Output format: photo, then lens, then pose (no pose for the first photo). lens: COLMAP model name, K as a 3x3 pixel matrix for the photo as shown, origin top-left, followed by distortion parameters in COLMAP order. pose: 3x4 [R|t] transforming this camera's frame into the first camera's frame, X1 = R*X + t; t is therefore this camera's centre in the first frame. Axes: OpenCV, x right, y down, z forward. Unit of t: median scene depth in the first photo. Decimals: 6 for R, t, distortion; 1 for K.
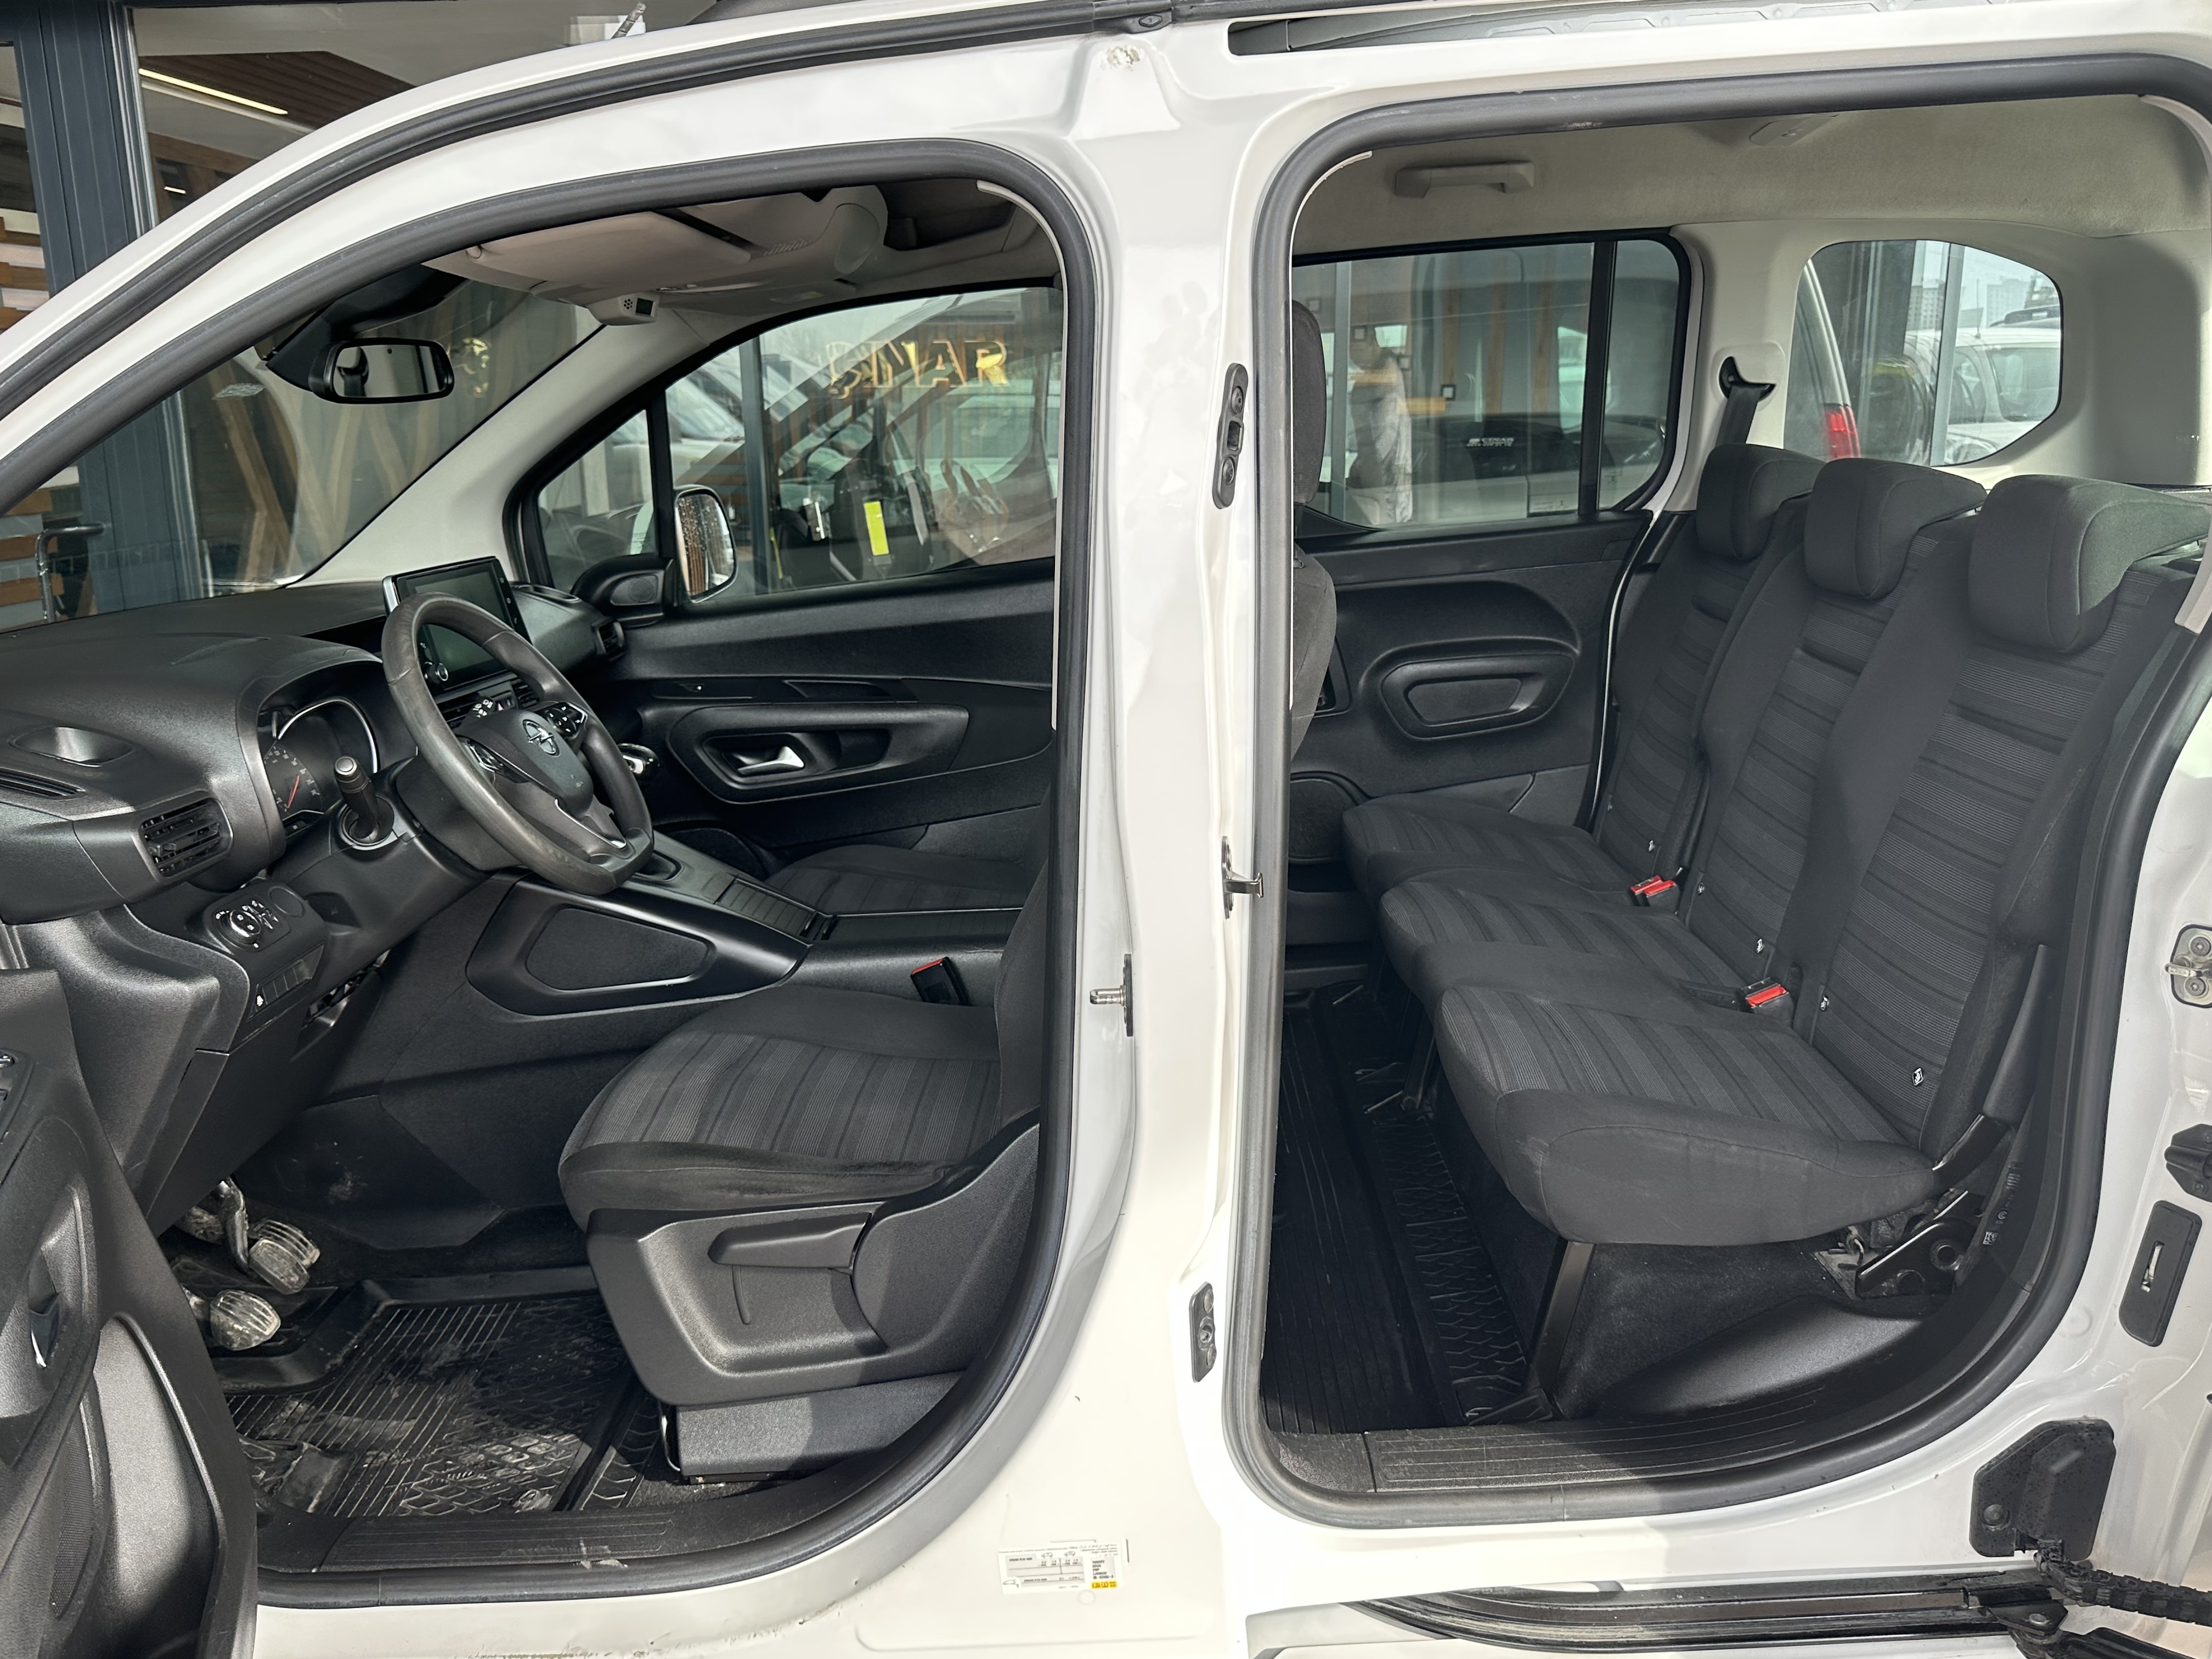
lens RADIAL K [[1817.7, 0, 1106.3], [0, 1817.7, 839.5], [0, 0, 1]] dist [0.148563, -0.319595]
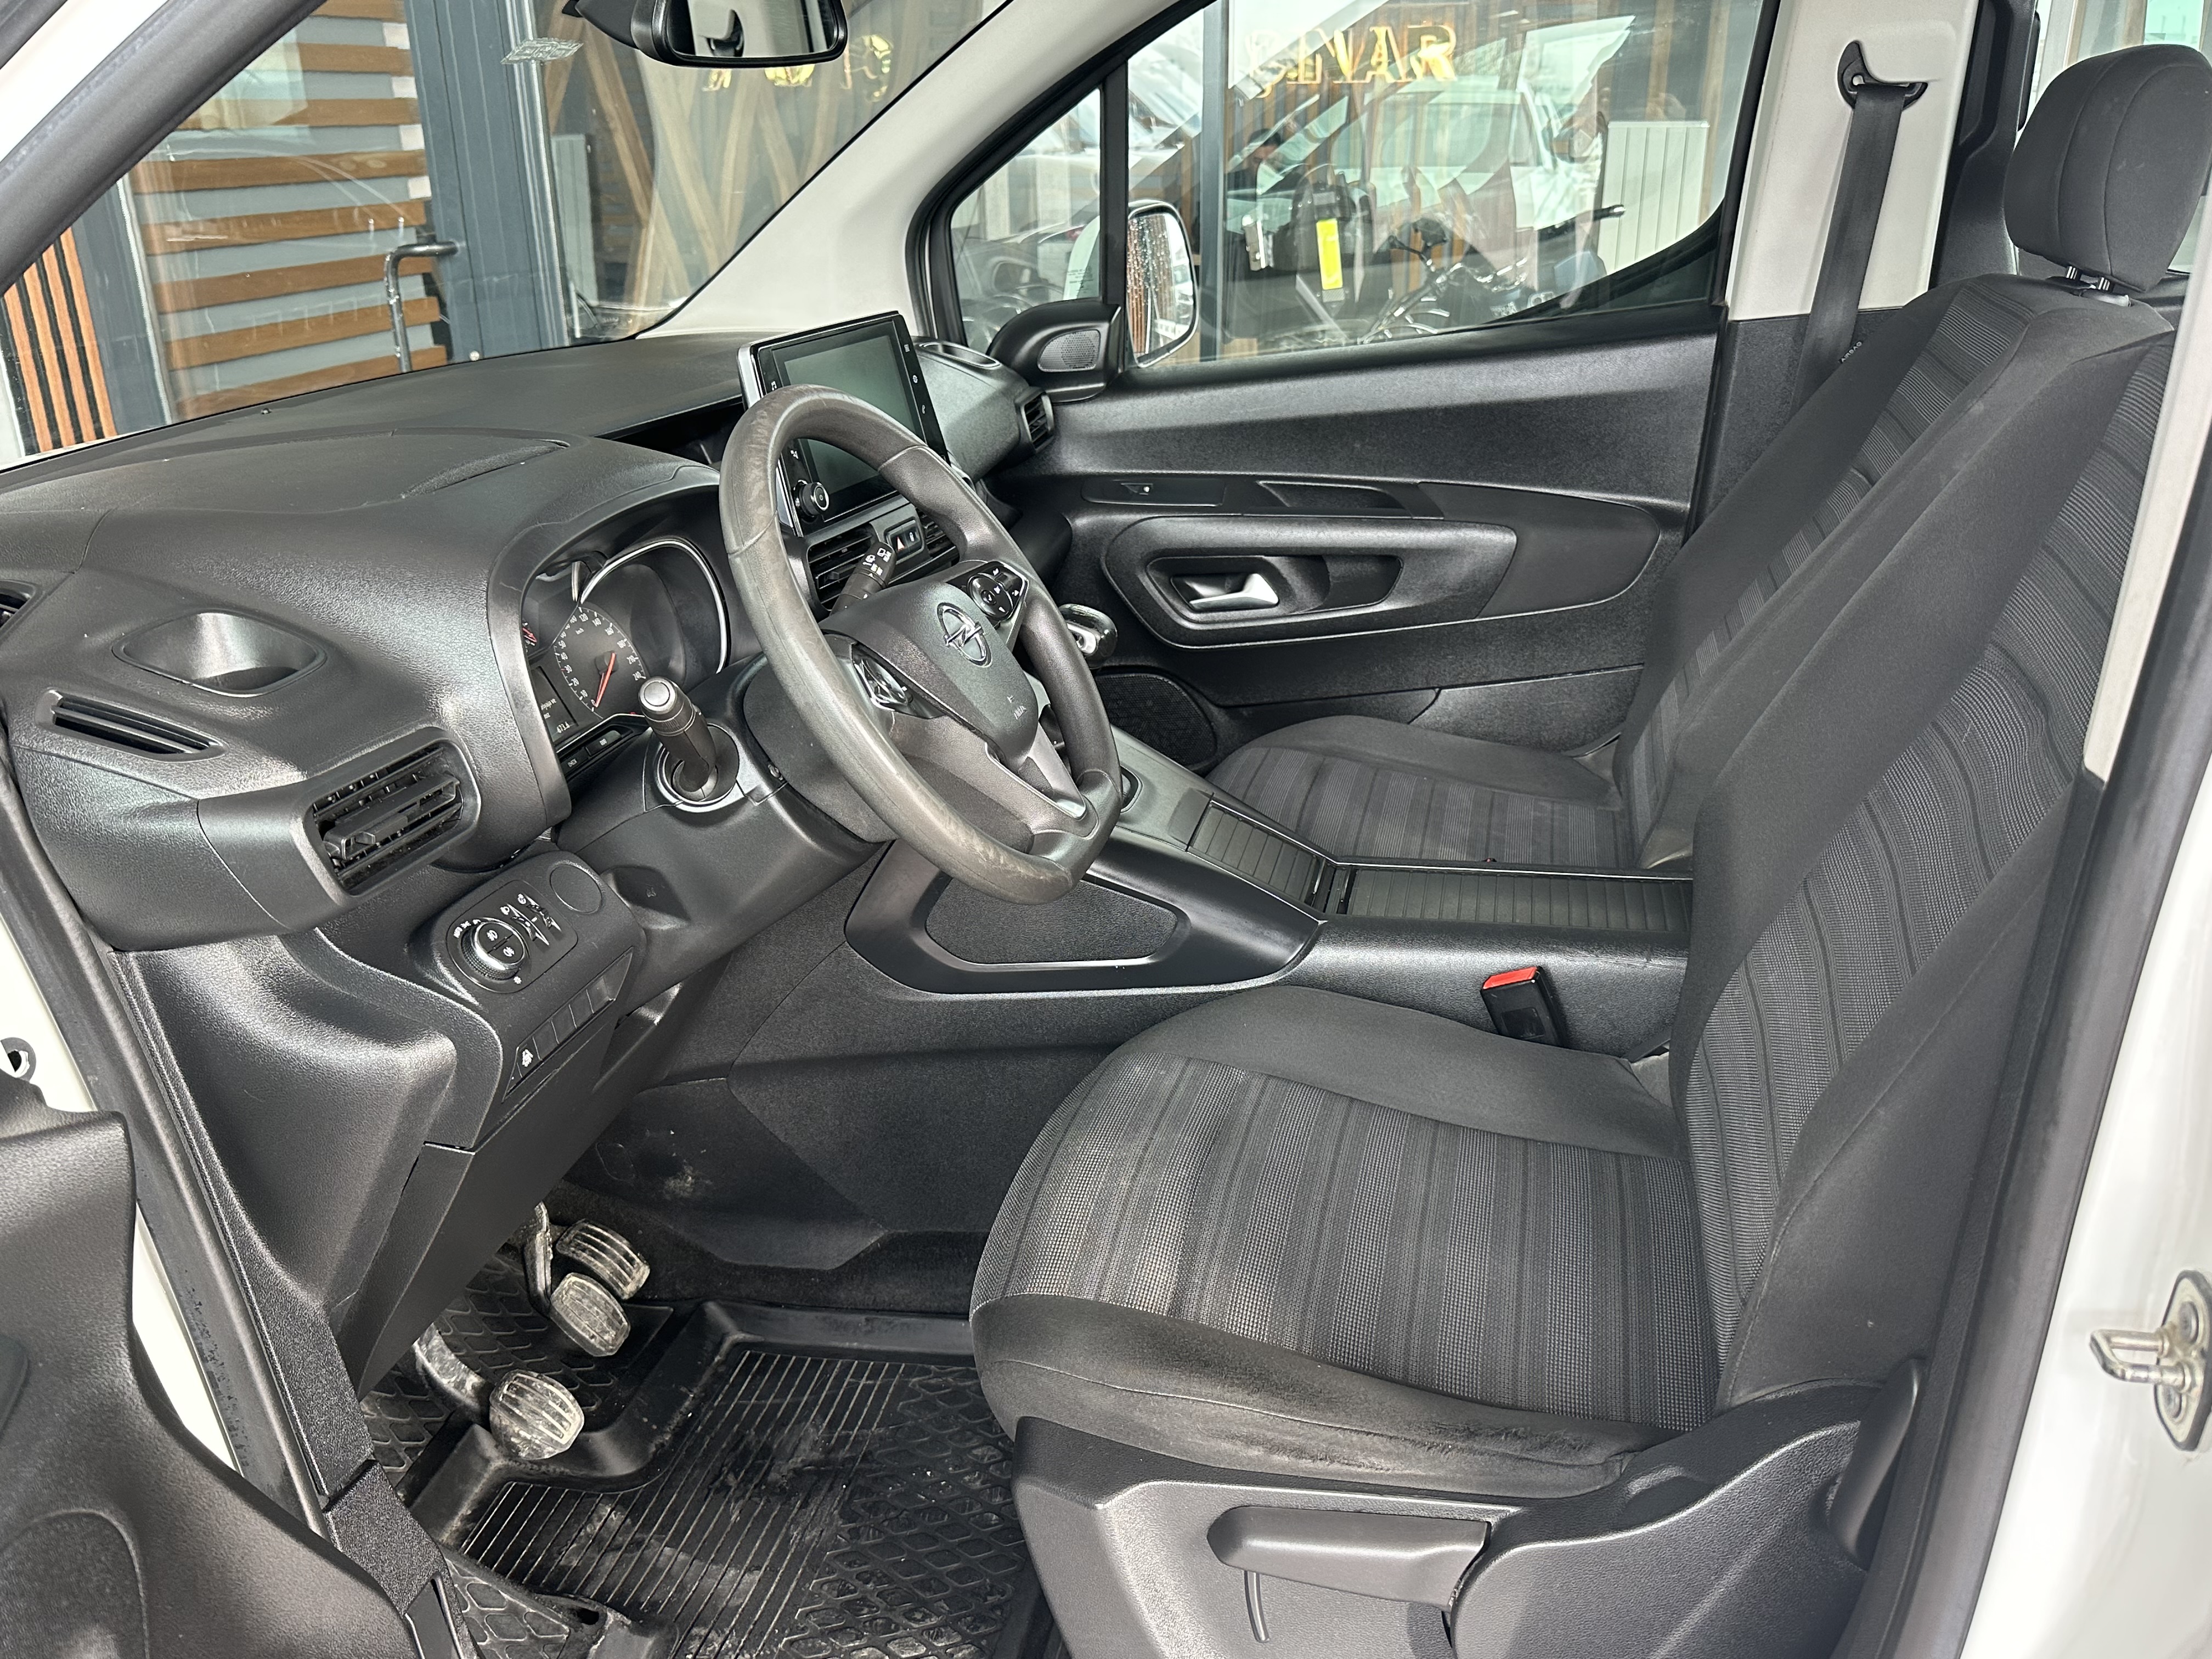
lens RADIAL K [[1752.9, 0, 1100.5], [0, 1752.9, 853.3], [0, 0, 1]] dist [0.254962, -0.672743]
pose [[0.979325, 0.077399, -0.186902, -0.127960], [-0.047035, 0.985711, 0.161744, -0.071145], [0.196750, -0.149609, 0.968972, 0.369942]]
